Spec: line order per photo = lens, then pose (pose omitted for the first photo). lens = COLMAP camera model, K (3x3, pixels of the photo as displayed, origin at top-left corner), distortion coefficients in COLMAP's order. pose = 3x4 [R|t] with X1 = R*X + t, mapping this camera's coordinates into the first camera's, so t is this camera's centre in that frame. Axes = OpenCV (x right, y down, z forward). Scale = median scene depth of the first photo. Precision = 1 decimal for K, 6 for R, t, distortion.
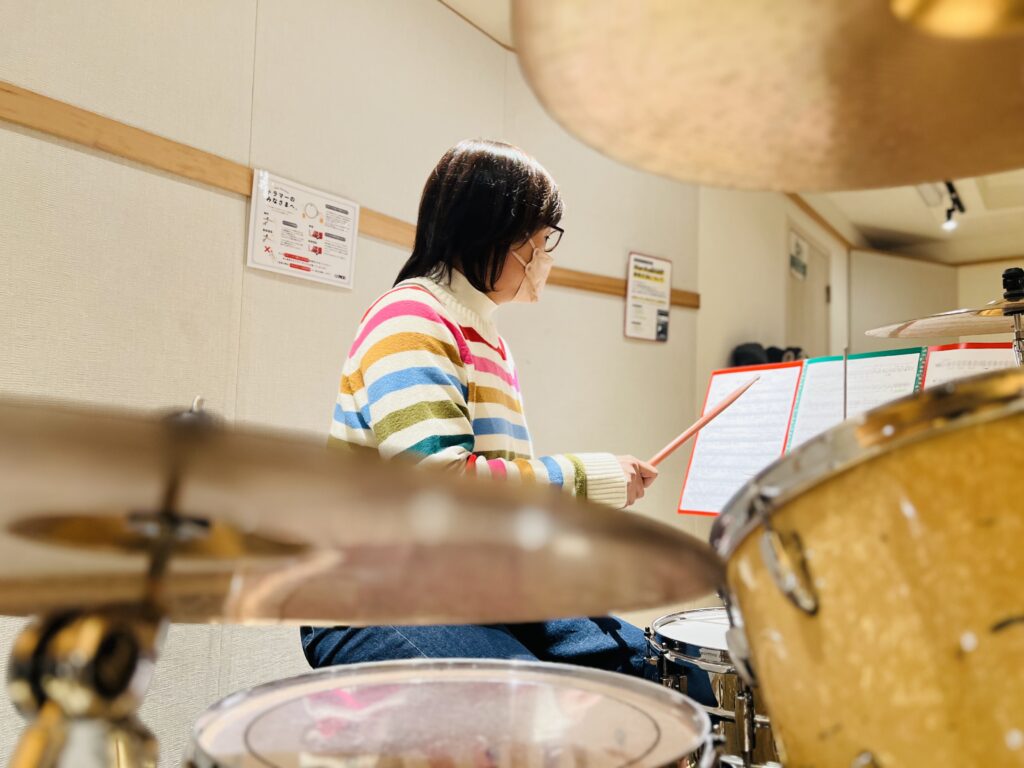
lens RADIAL K [[831.7, 0, 512.0], [0, 831.7, 384.0], [0, 0, 1]] dist [0.008093, 0.019214]
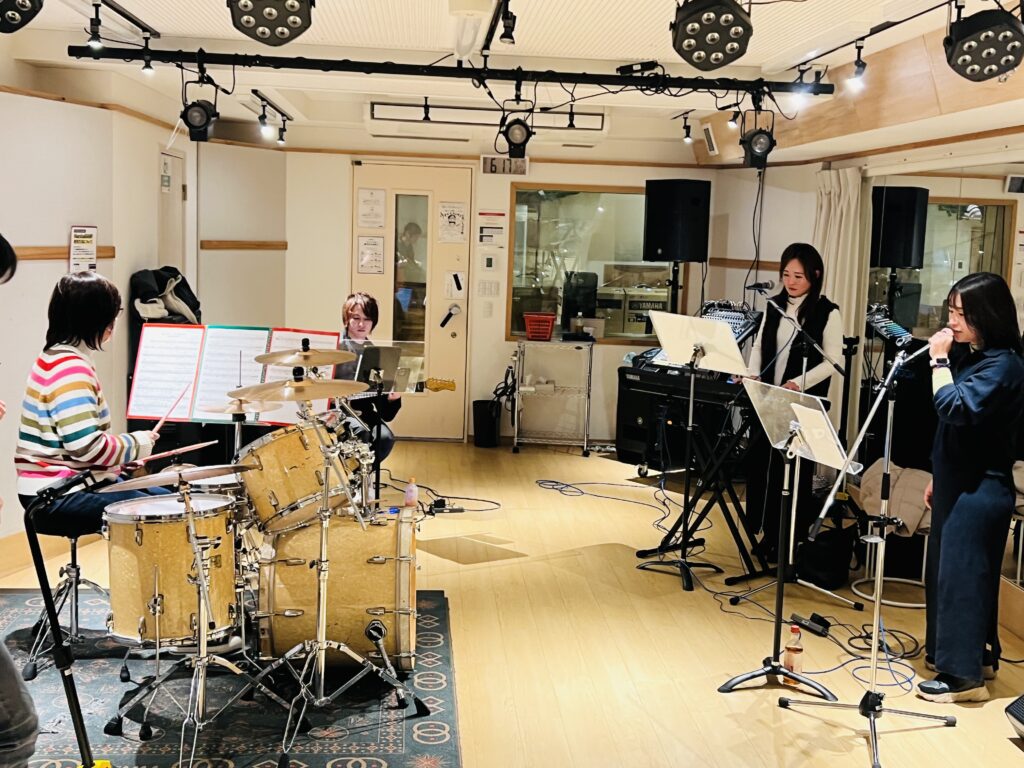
lens RADIAL K [[1223.6, 0, 512.0], [0, 1223.6, 384.0], [0, 0, 1]] dist [0.001743, -0.000994]
pose [[0.782035, -0.071524, 0.619116, -0.551967], [-0.053309, 0.982075, 0.180792, -0.305291], [-0.620950, -0.174390, 0.764205, -1.018151]]
